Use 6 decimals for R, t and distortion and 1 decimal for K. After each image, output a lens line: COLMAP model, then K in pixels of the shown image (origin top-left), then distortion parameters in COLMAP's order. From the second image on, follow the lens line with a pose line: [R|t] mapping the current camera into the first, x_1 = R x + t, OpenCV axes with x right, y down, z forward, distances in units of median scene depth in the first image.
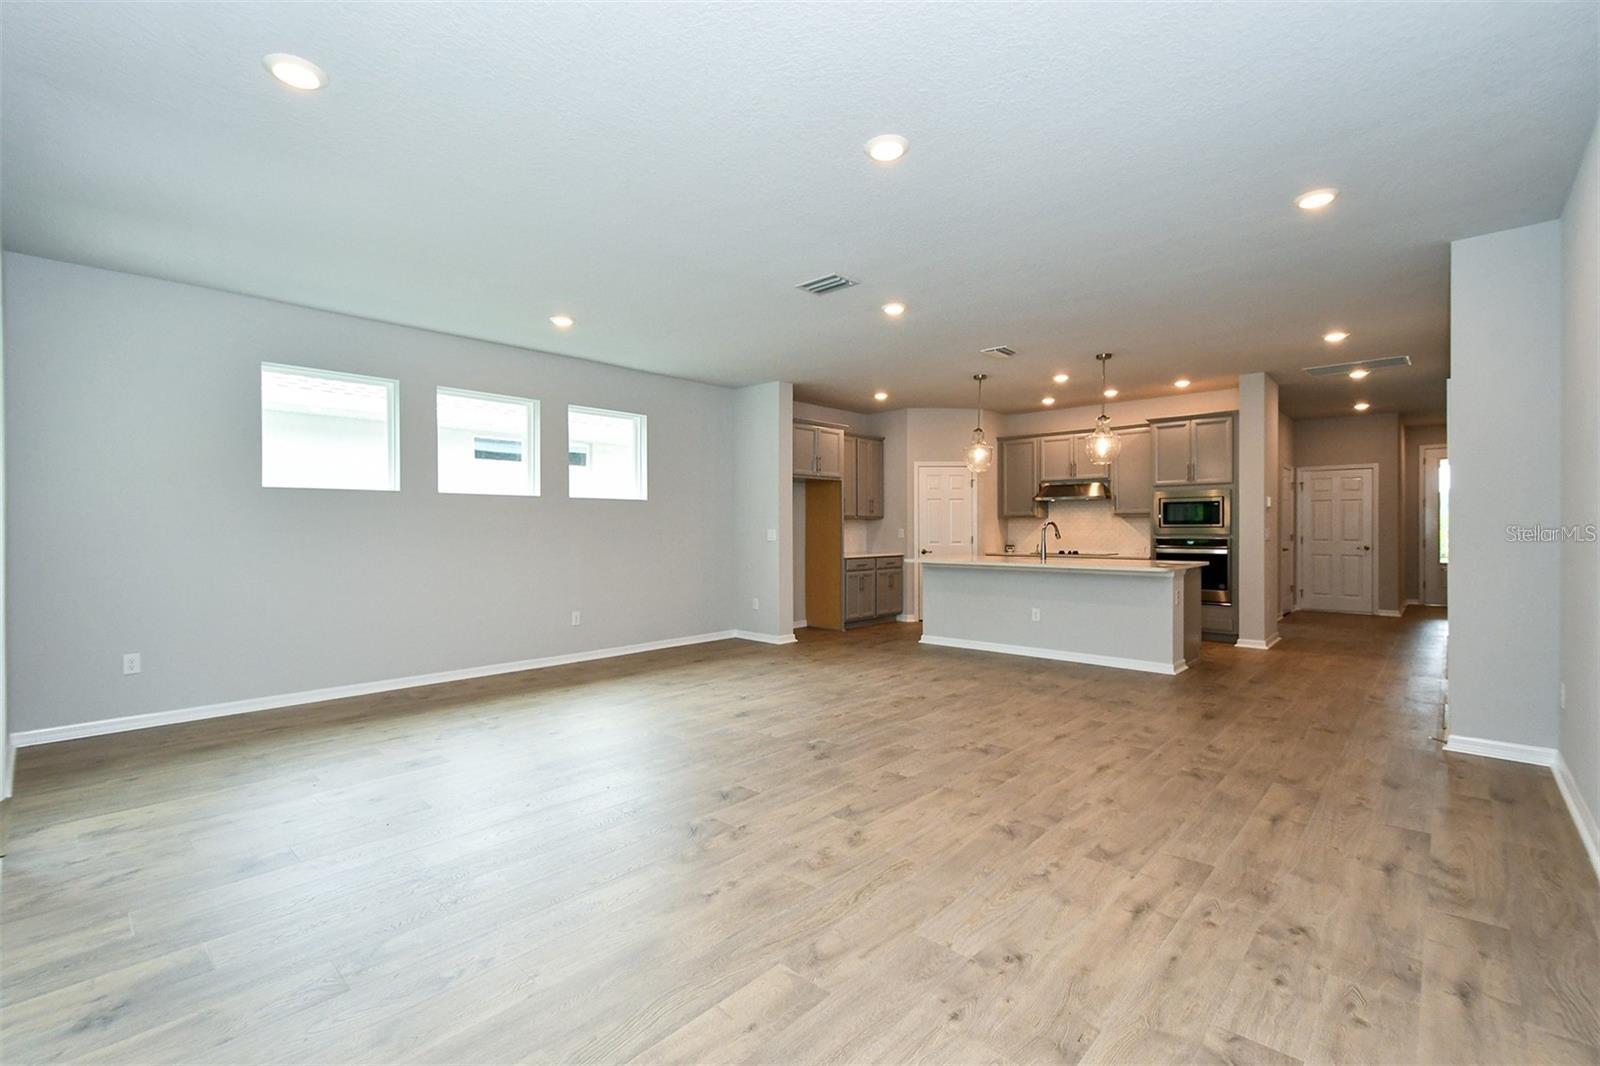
lens RADIAL K [[703.1, 0, 797.2], [0, 703.1, 531.1], [0, 0, 1]] dist [0.003048, -0.001828]
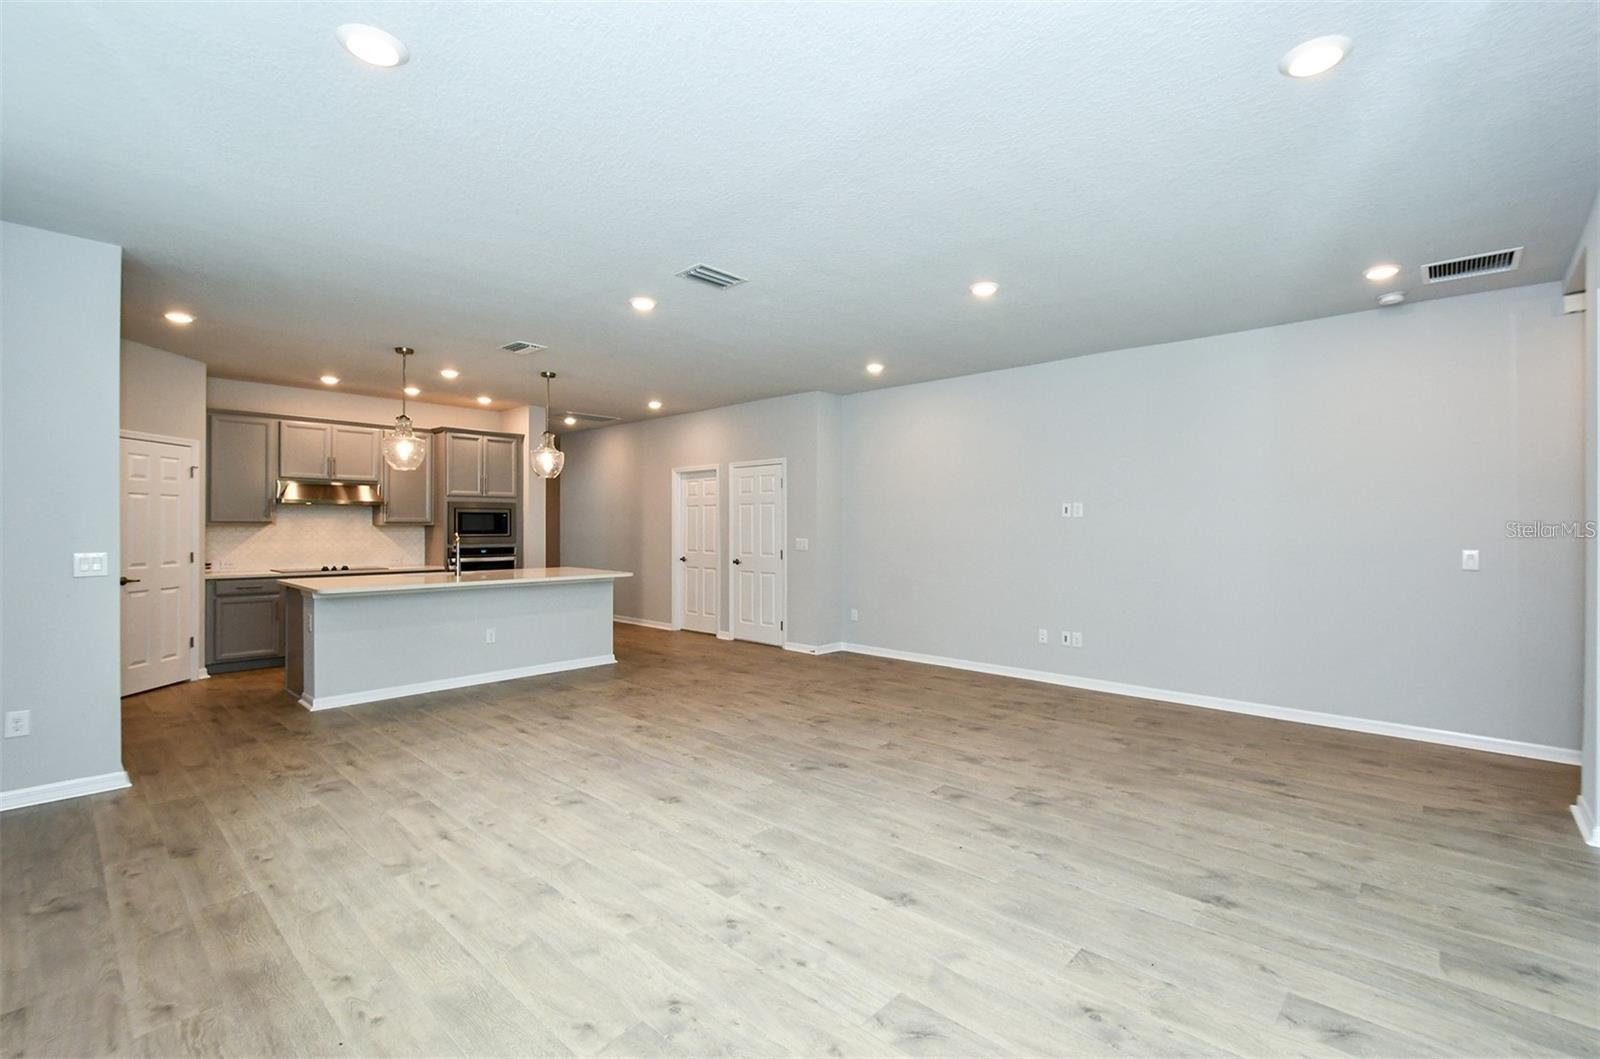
lens RADIAL K [[703.1, 0, 810.4], [0, 703.1, 524.4], [0, 0, 1]] dist [0.003048, -0.001828]
pose [[-0.002603, 0.006736, 0.999974, -0.977688], [0.001290, 0.999976, -0.006733, -0.031779], [-0.999996, 0.001273, -0.002612, 1.003698]]
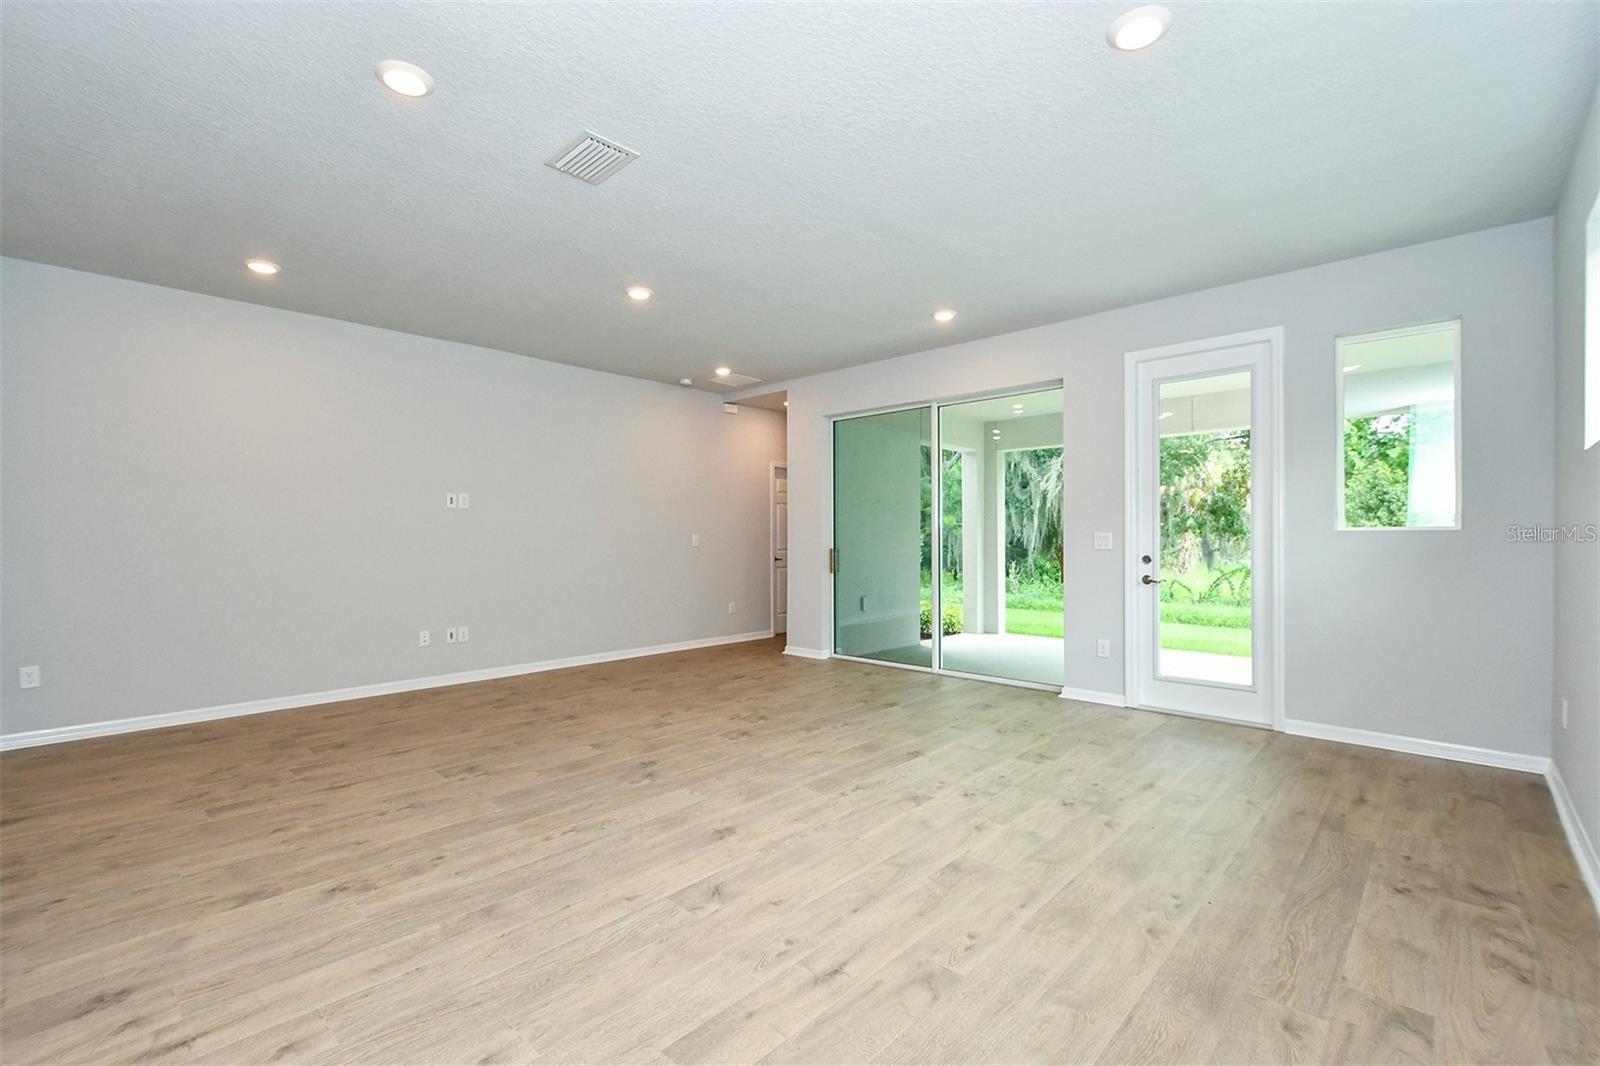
lens RADIAL K [[703.1, 0, 796.9], [0, 703.1, 538.4], [0, 0, 1]] dist [0.003048, -0.001828]
pose [[-0.999940, 0.005369, 0.009599, -0.176631], [0.005422, 0.999970, 0.005463, 0.001388], [-0.009570, 0.005515, -0.999939, 1.896434]]
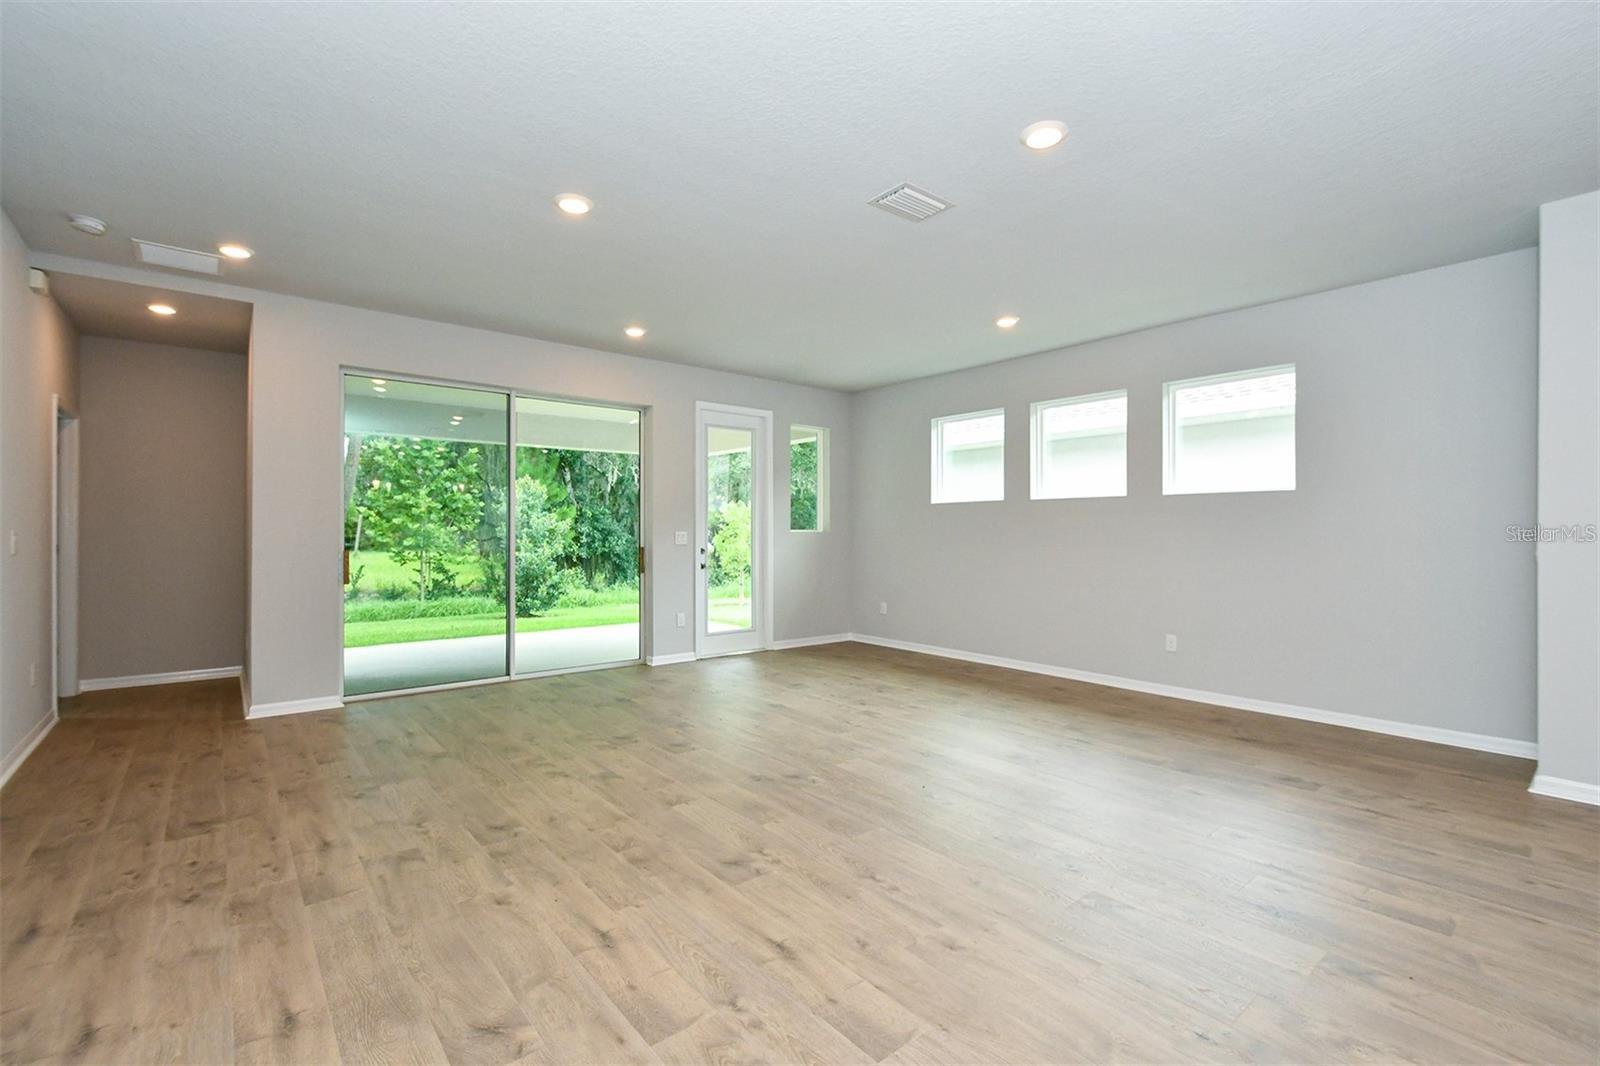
lens RADIAL K [[703.1, 0, 809.5], [0, 703.1, 540.0], [0, 0, 1]] dist [0.003048, -0.001828]
pose [[-0.121581, 0.014107, -0.992481, 0.905547], [-0.006994, 0.999862, 0.015069, -0.007962], [0.992557, 0.008774, -0.121466, 1.126725]]
